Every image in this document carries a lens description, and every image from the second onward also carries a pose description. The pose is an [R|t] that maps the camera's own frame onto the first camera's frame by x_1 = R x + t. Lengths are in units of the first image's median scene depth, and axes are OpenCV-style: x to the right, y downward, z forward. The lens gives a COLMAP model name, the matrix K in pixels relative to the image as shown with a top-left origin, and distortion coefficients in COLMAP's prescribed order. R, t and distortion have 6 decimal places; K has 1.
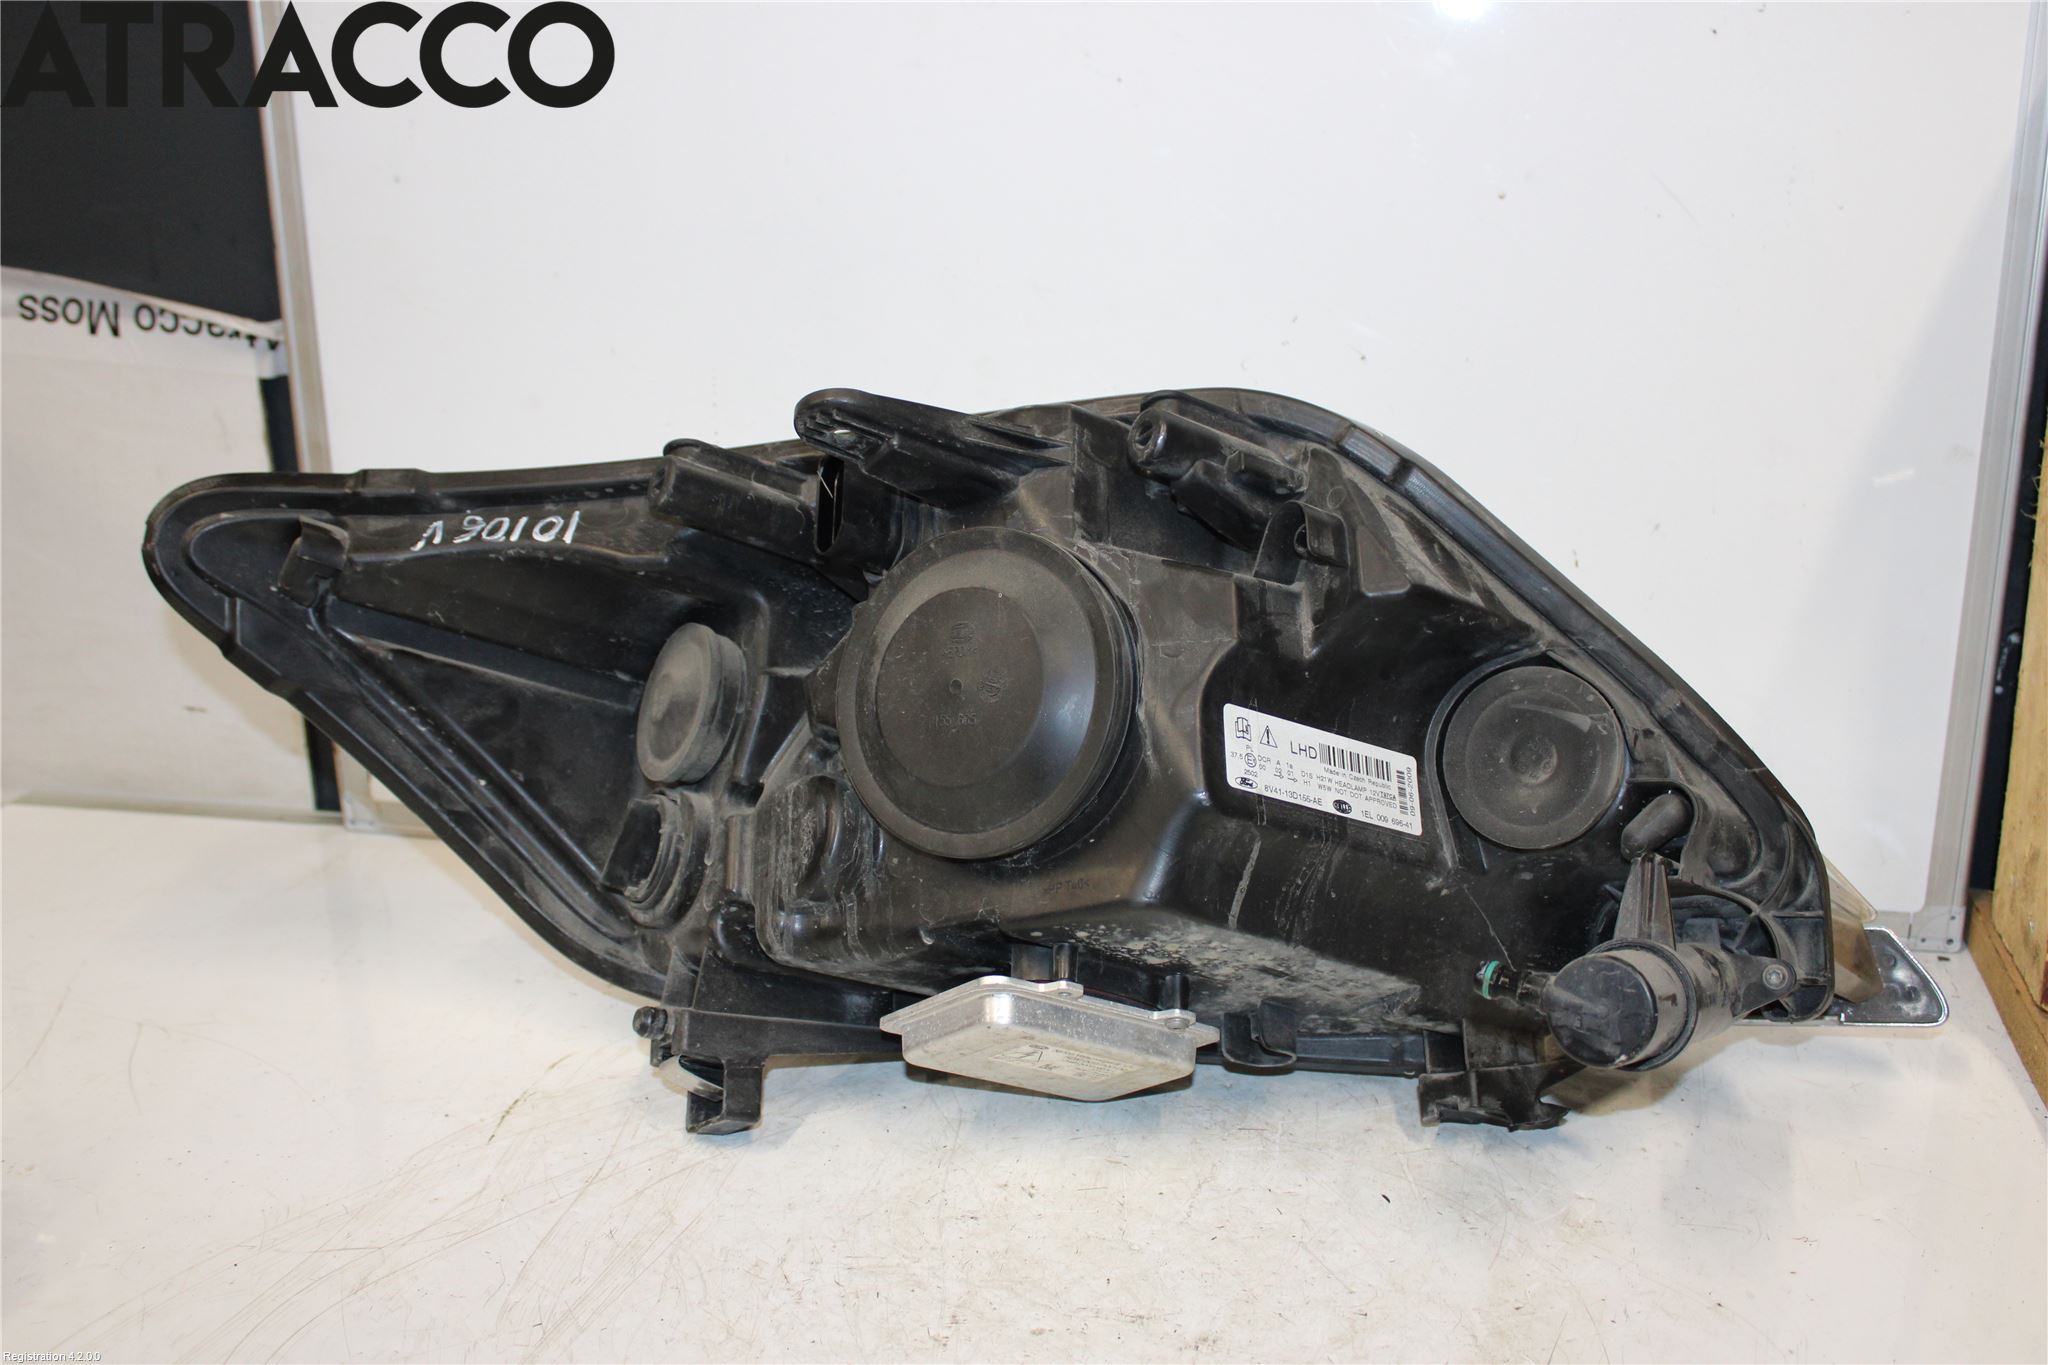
lens RADIAL K [[2041.0, 0, 1022.8], [0, 2041.0, 682.8], [0, 0, 1]] dist [-0.058229, 0.000000]
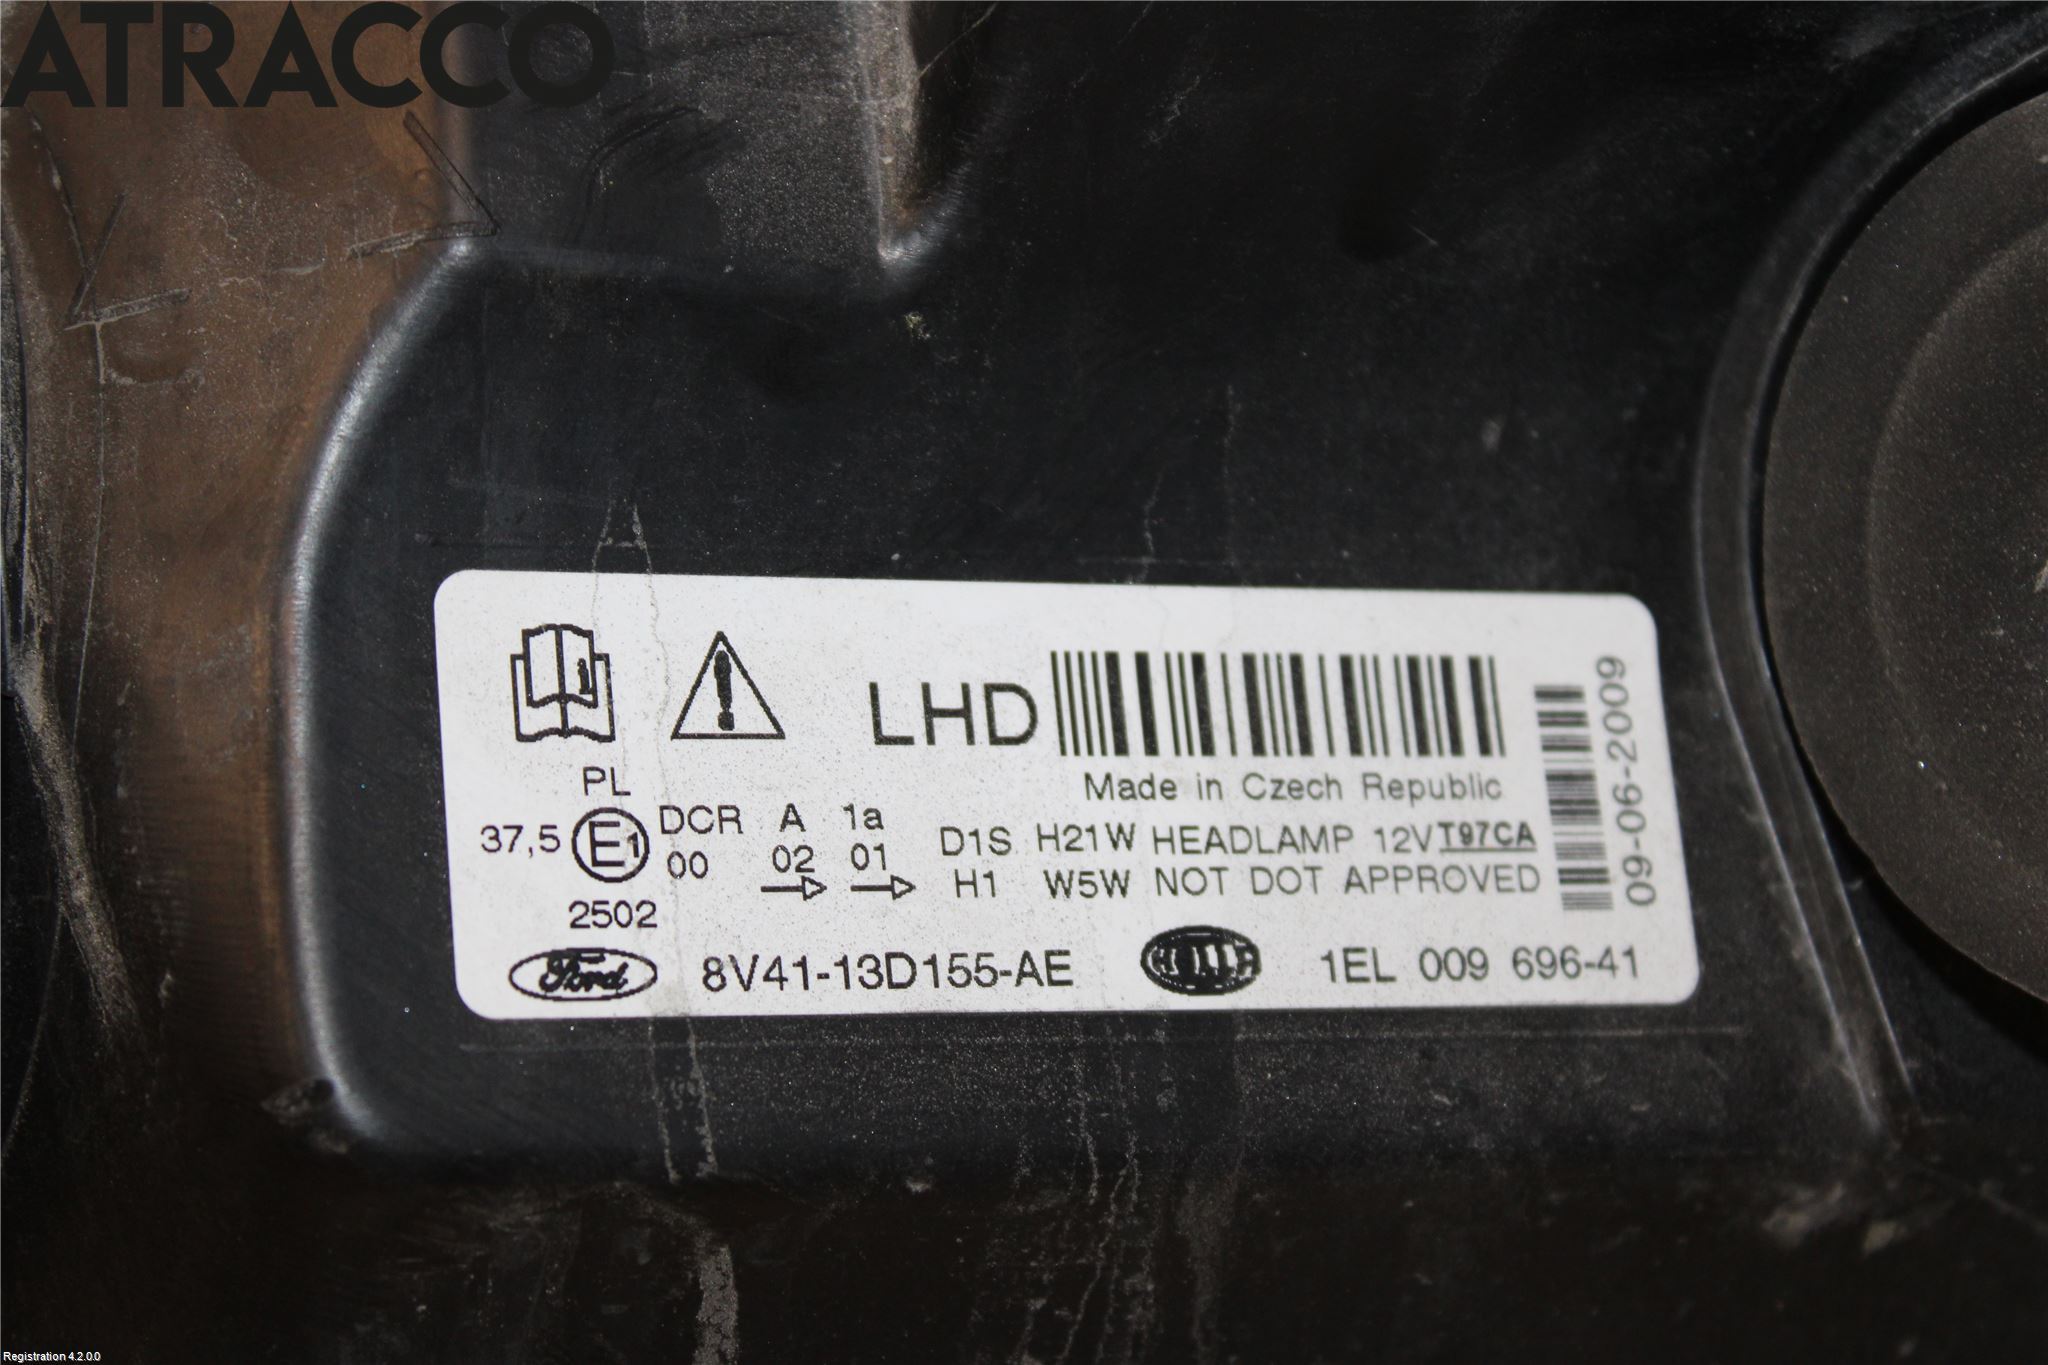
lens RADIAL K [[4888.0, 0, 1023.4], [0, 4888.0, 680.7], [0, 0, 1]] dist [-0.017044, 0.000000]
pose [[0.967426, -0.141607, -0.209843, 0.242214], [0.173531, 0.974476, 0.142419, -0.035660], [0.184320, -0.174194, 0.967307, 0.542692]]
